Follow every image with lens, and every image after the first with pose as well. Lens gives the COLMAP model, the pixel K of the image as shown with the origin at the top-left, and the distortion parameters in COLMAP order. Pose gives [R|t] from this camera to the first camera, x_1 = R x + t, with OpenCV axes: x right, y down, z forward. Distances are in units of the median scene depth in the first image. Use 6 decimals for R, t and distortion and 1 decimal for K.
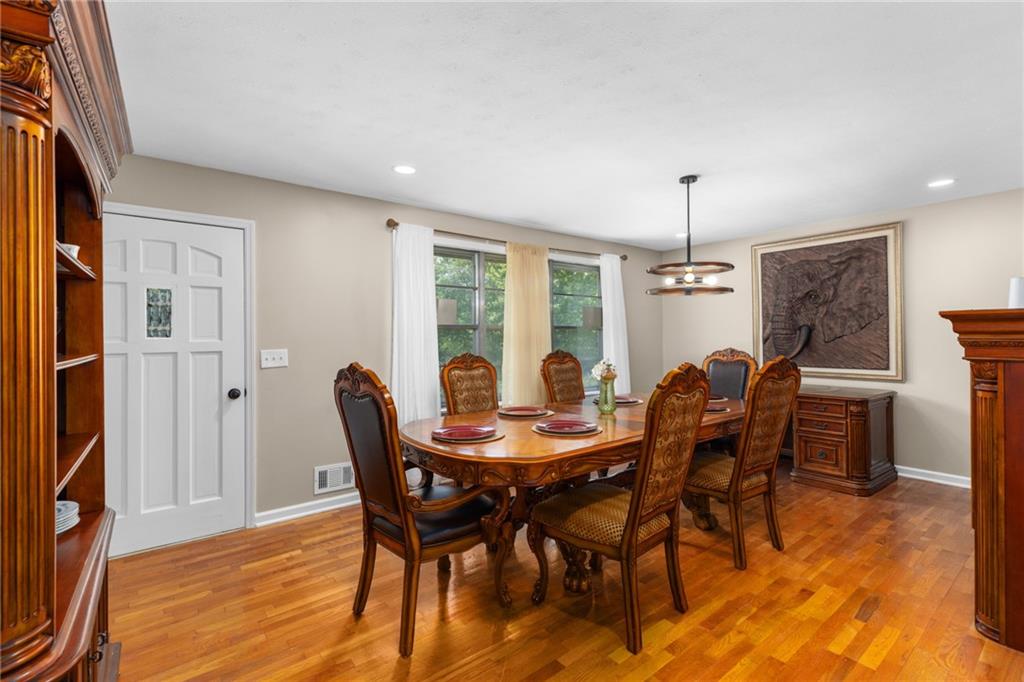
lens RADIAL K [[461.8, 0, 512.0], [0, 461.8, 341.0], [0, 0, 1]] dist [-0.011025, -0.000215]
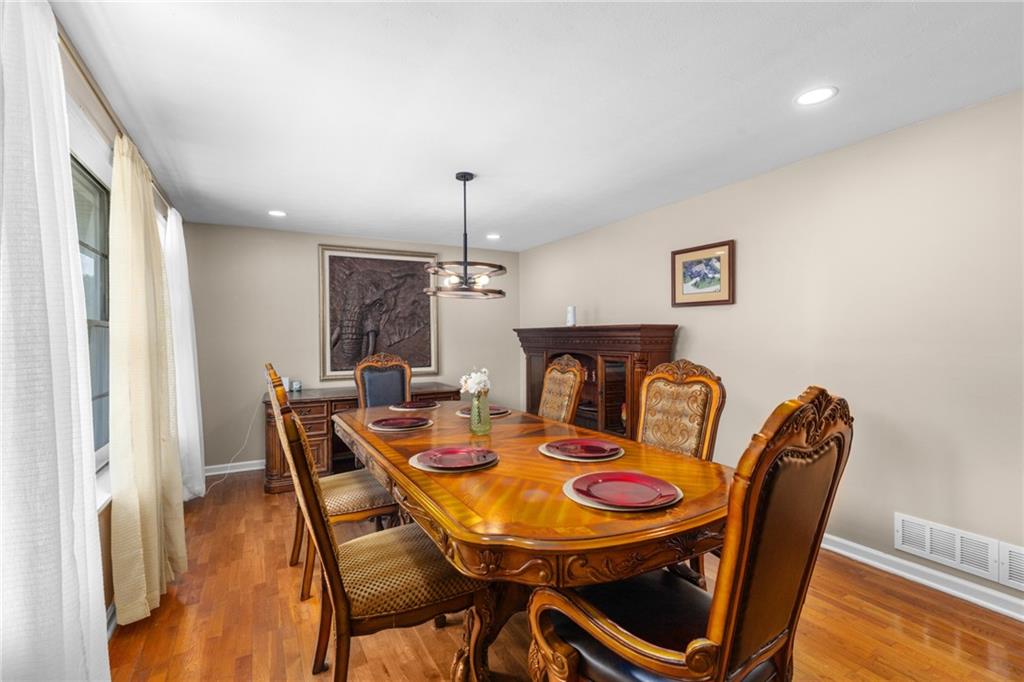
lens RADIAL K [[461.8, 0, 512.0], [0, 461.8, 341.0], [0, 0, 1]] dist [-0.011025, -0.000215]
pose [[0.151382, -0.000328, 0.988475, -0.436433], [0.017838, 0.999838, -0.002400, -0.002010], [-0.988314, 0.017996, 0.151363, 0.597541]]
